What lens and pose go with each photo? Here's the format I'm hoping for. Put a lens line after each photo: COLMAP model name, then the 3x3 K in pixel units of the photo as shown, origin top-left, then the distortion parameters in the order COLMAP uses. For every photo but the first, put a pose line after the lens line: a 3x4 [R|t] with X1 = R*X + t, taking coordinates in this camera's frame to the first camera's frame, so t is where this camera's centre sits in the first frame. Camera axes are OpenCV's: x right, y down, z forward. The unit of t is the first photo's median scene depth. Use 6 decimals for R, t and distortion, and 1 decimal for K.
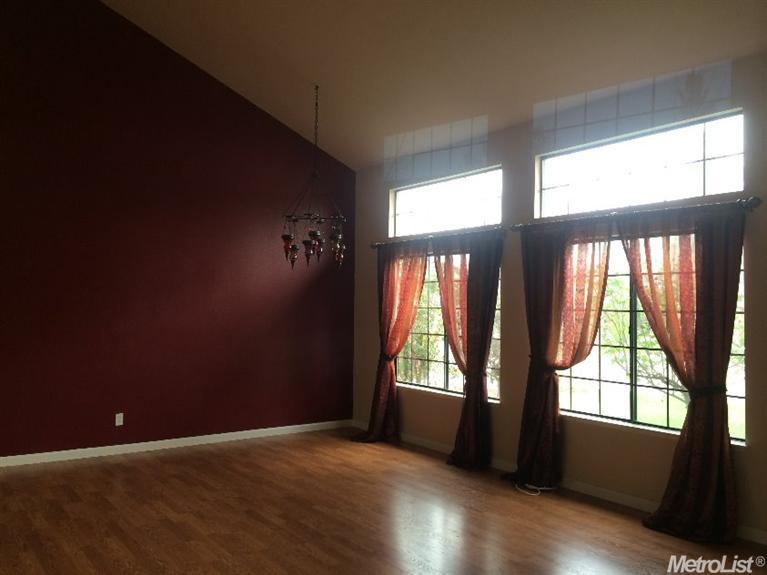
lens RADIAL K [[640.3, 0, 382.1], [0, 640.3, 287.4], [0, 0, 1]] dist [0.019151, -0.055678]
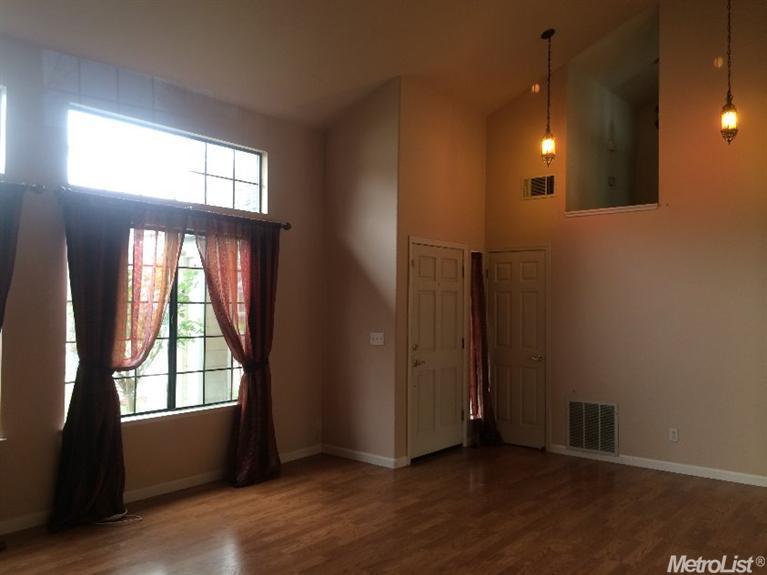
lens RADIAL K [[640.3, 0, 381.8], [0, 640.3, 288.4], [0, 0, 1]] dist [0.019151, -0.055678]
pose [[-0.281596, 0.006791, 0.959509, -0.704198], [-0.042899, 0.998886, -0.019659, 0.020718], [-0.958574, -0.046698, -0.280991, 0.984658]]
